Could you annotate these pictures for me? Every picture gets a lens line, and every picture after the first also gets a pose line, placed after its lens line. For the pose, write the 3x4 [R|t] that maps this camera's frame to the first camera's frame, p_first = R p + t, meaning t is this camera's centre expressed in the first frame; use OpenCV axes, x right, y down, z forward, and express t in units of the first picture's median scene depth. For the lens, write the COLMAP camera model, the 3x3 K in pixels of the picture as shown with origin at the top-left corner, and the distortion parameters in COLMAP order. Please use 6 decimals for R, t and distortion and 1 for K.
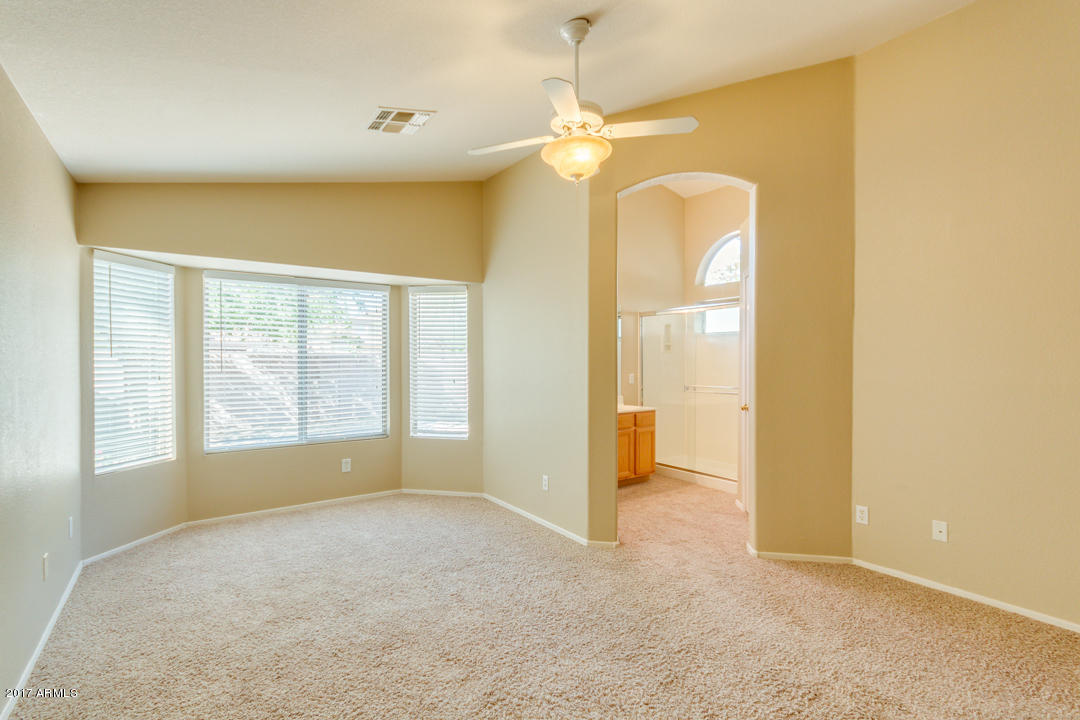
lens RADIAL K [[499.7, 0, 548.3], [0, 499.7, 361.3], [0, 0, 1]] dist [0.011291, 0.000319]
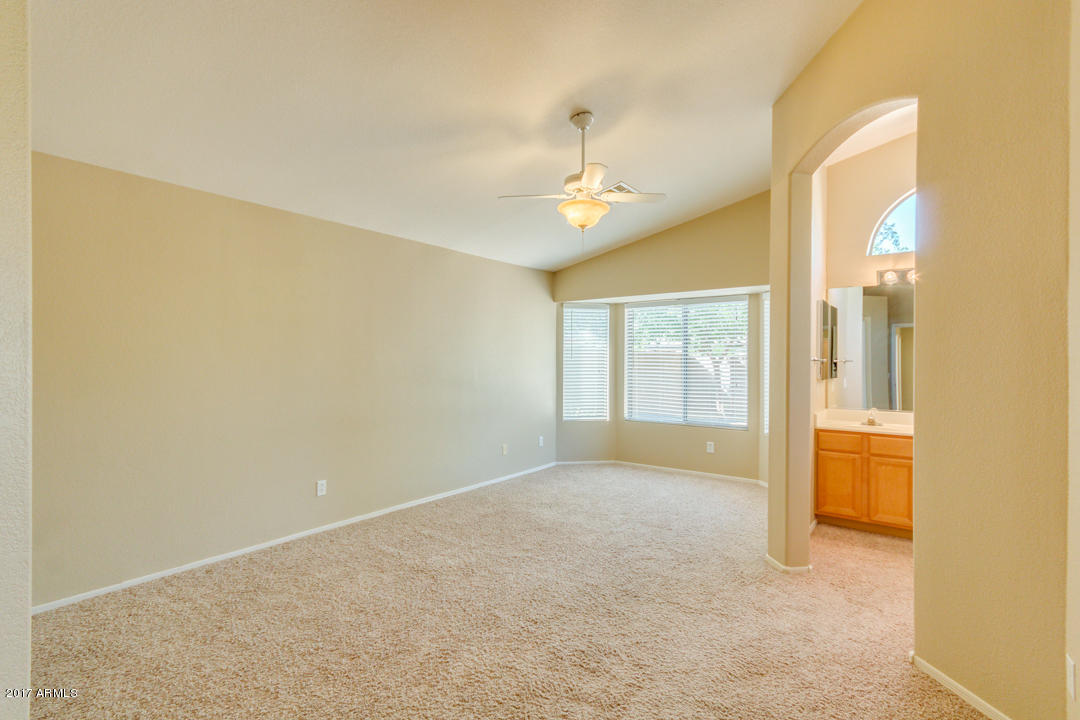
lens RADIAL K [[499.7, 0, 548.3], [0, 499.7, 361.3], [0, 0, 1]] dist [0.011291, 0.000319]
pose [[0.319275, 0.002353, -0.947659, 0.758101], [-0.005658, 0.999984, 0.000577, -0.000661], [0.947645, 0.005178, 0.319284, 0.282447]]
